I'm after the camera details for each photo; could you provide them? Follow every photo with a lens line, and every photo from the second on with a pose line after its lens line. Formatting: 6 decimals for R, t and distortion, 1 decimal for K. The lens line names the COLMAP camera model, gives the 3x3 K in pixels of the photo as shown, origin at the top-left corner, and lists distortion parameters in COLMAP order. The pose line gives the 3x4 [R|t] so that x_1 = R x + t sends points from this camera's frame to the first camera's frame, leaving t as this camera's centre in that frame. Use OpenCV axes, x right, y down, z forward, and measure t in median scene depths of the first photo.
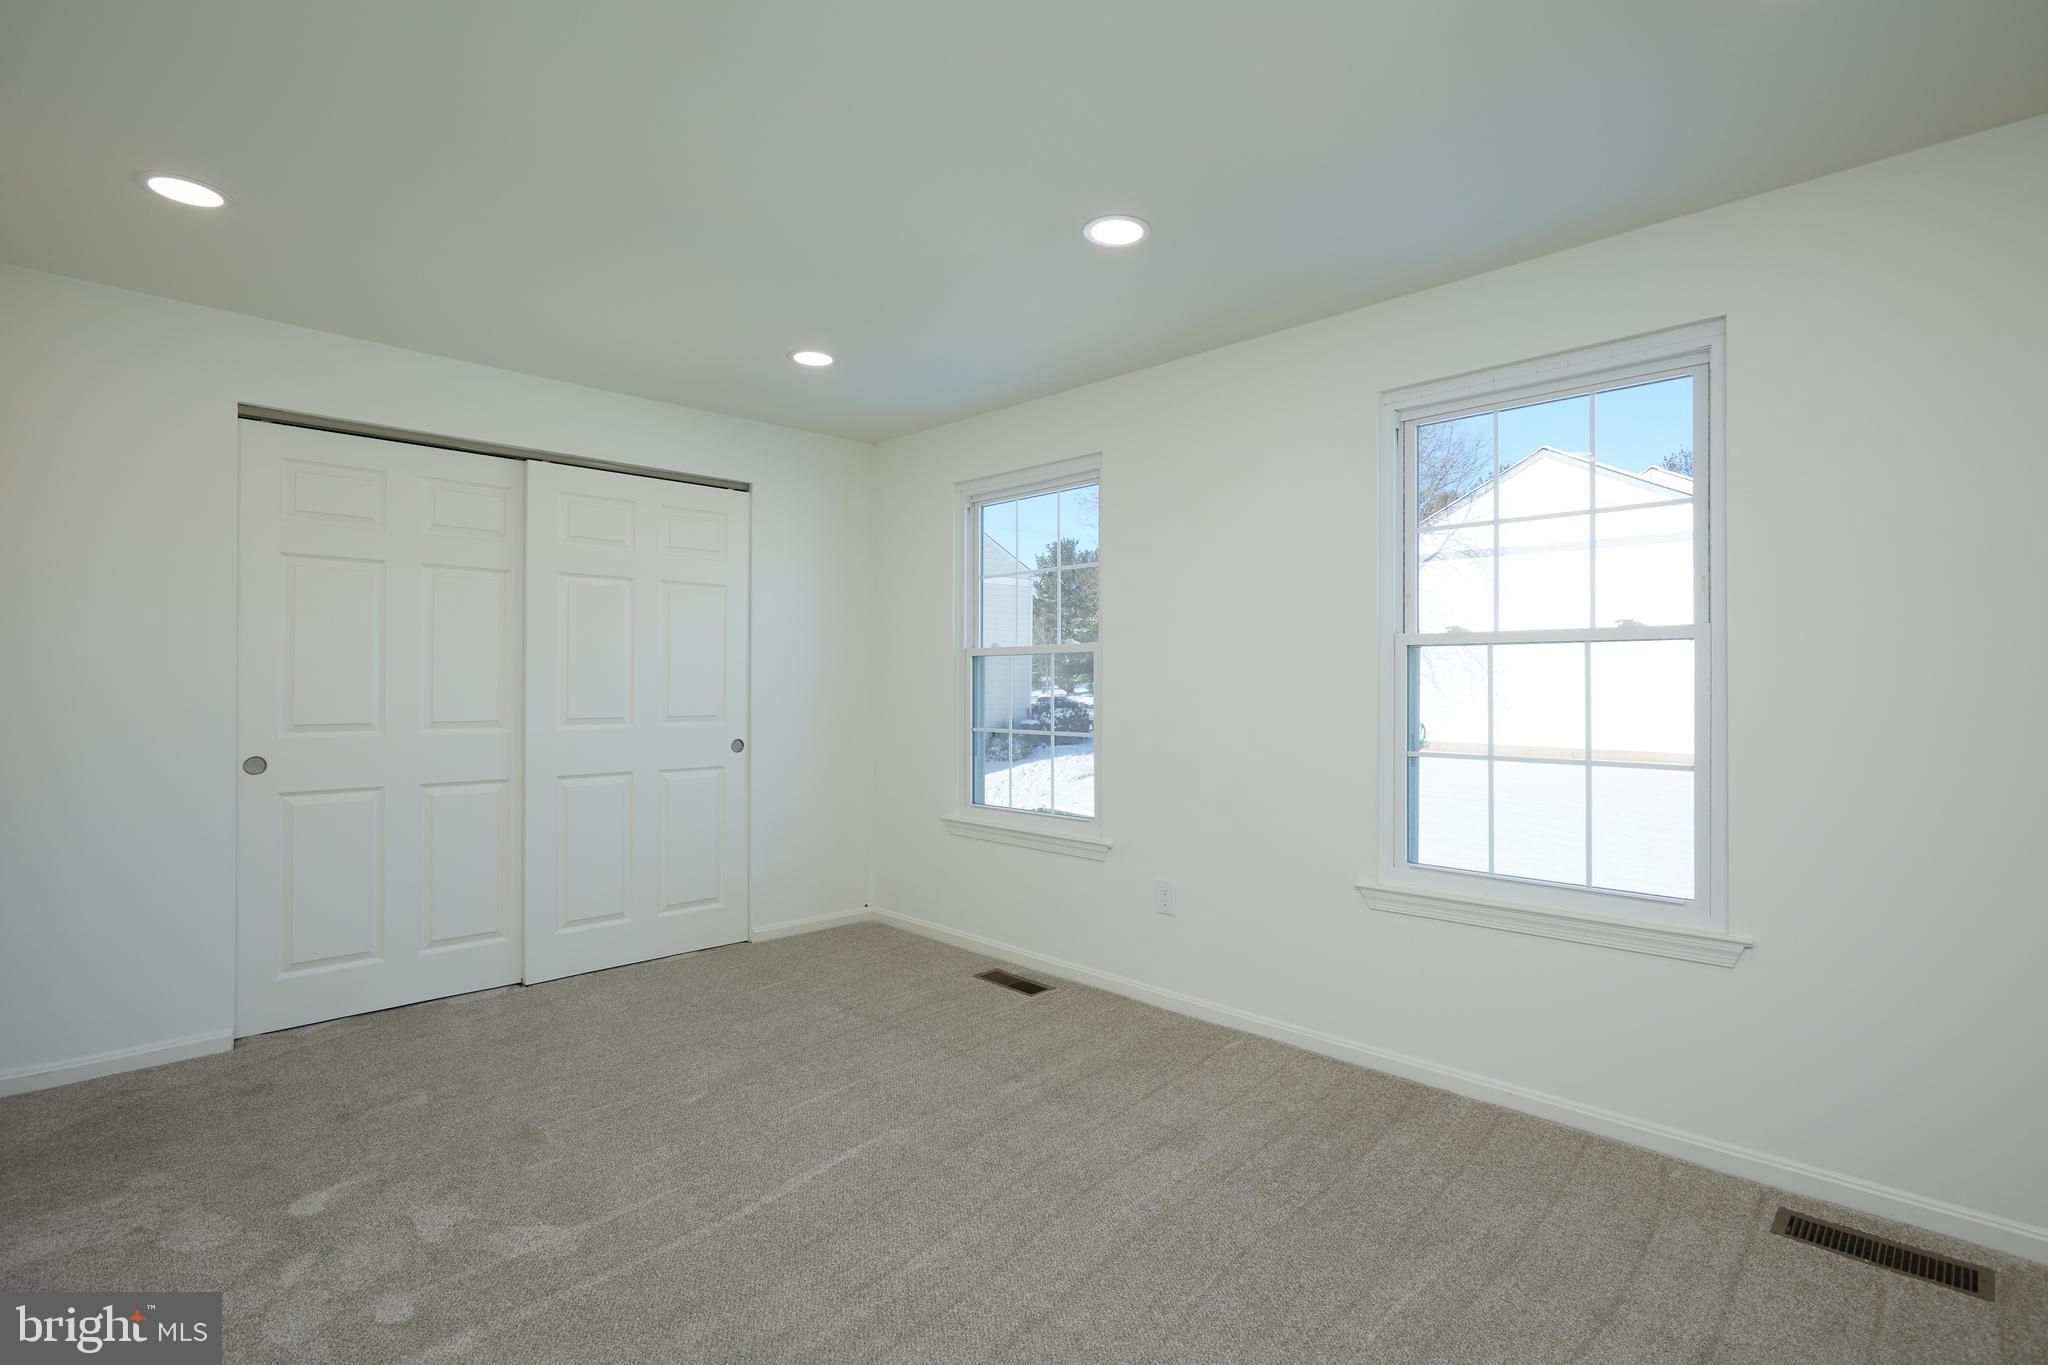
lens RADIAL K [[991.6, 0, 1024.0], [0, 991.6, 682.5], [0, 0, 1]] dist [-0.015147, -0.000896]
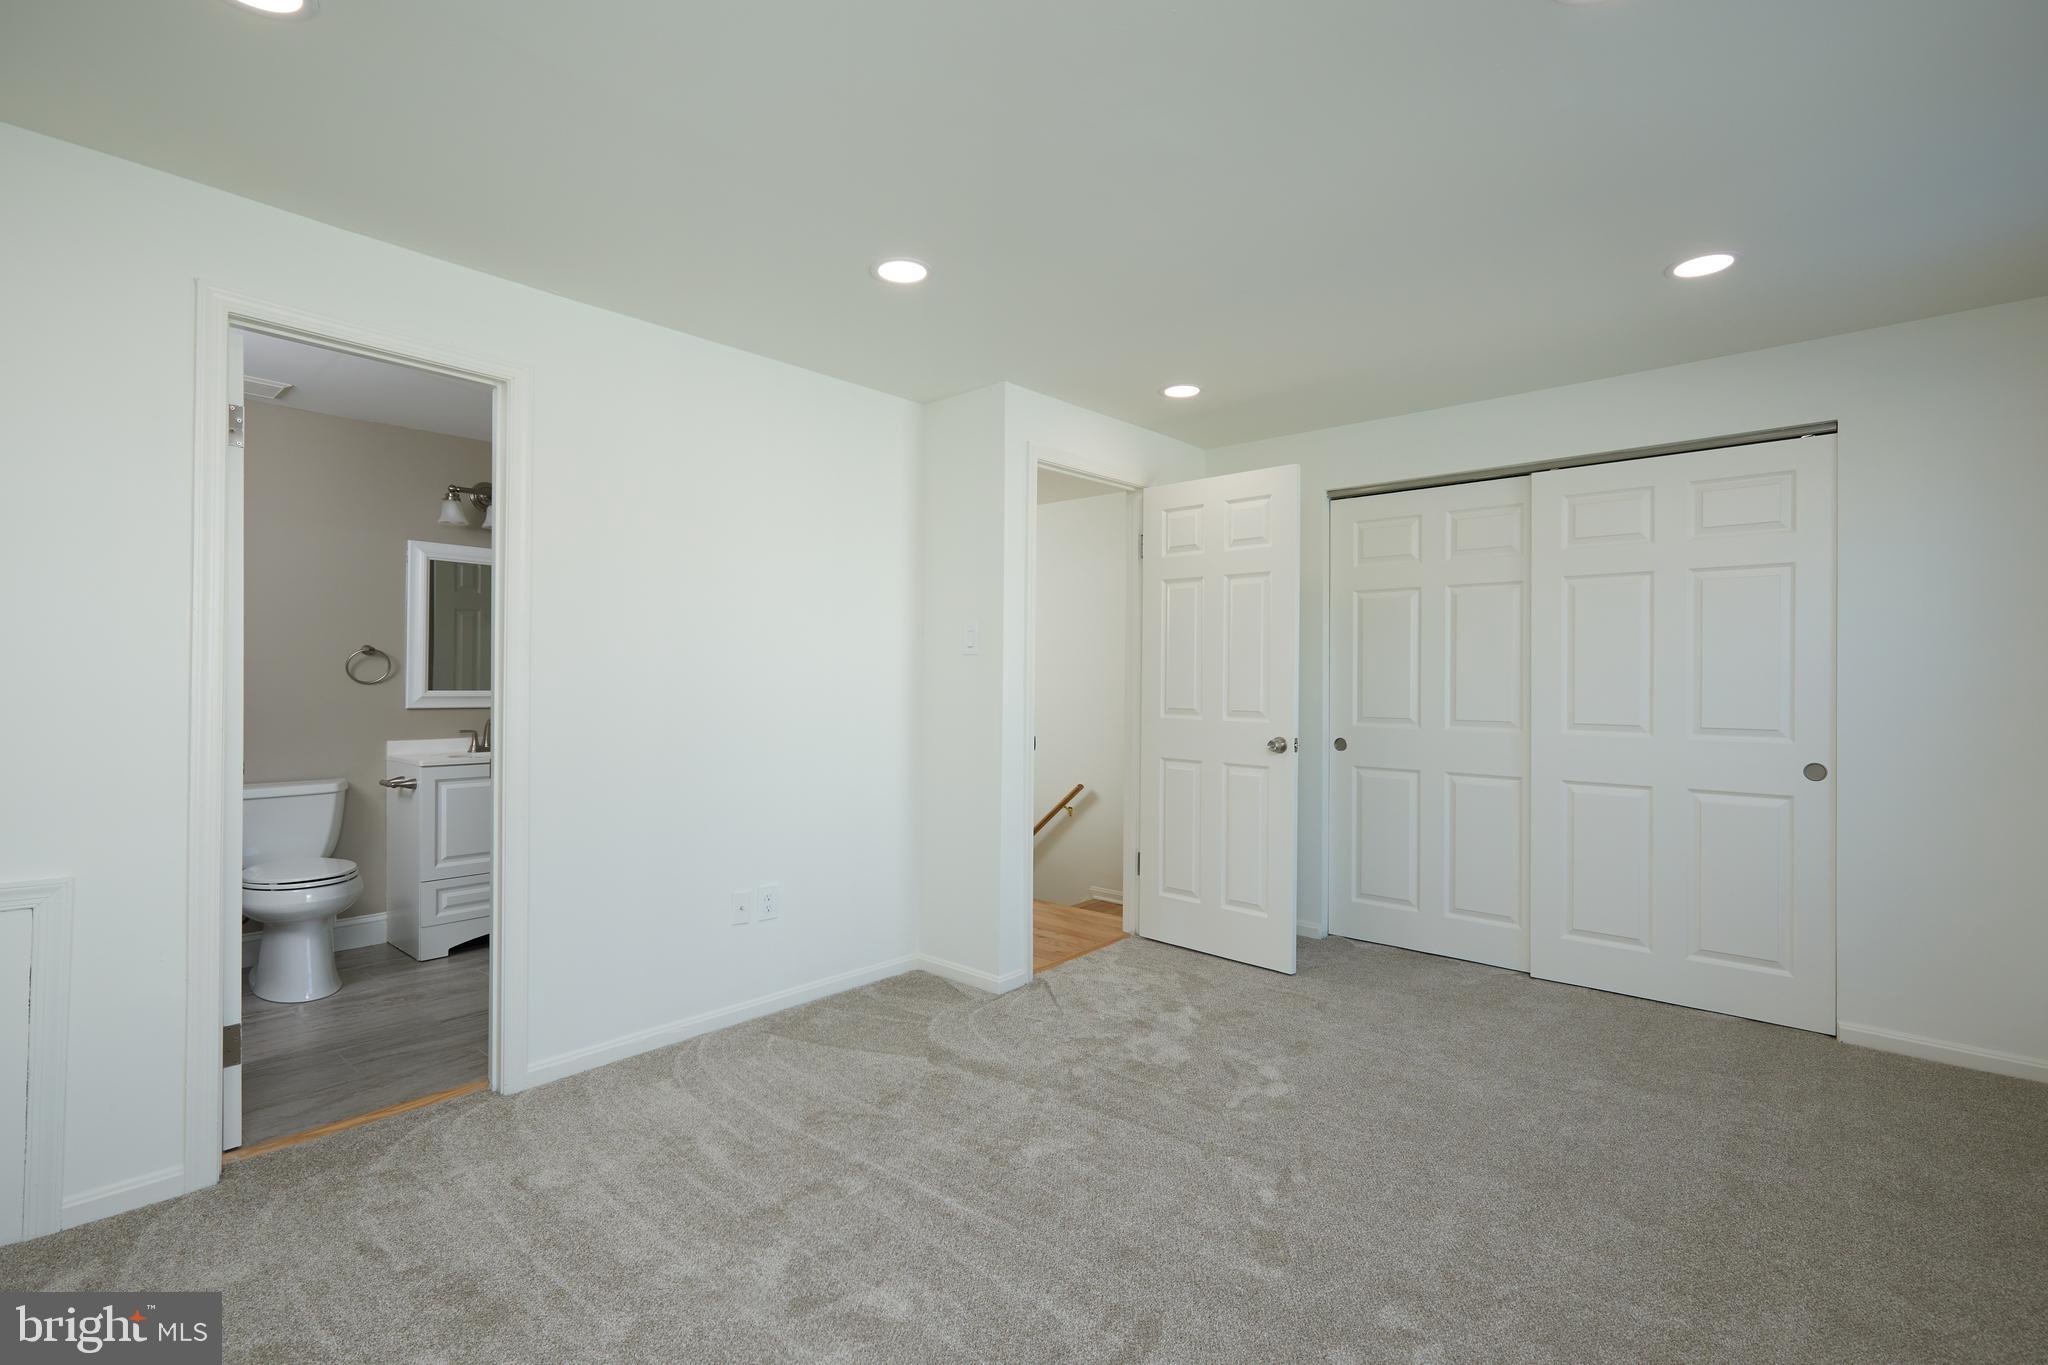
lens RADIAL K [[936.9, 0, 1041.1], [0, 936.9, 676.5], [0, 0, 1]] dist [0.001490, 0.000081]
pose [[0.057687, -0.006728, -0.998312, 0.435948], [-0.006857, 0.999951, -0.007135, 0.000044], [0.998311, 0.007257, 0.057638, 0.403997]]
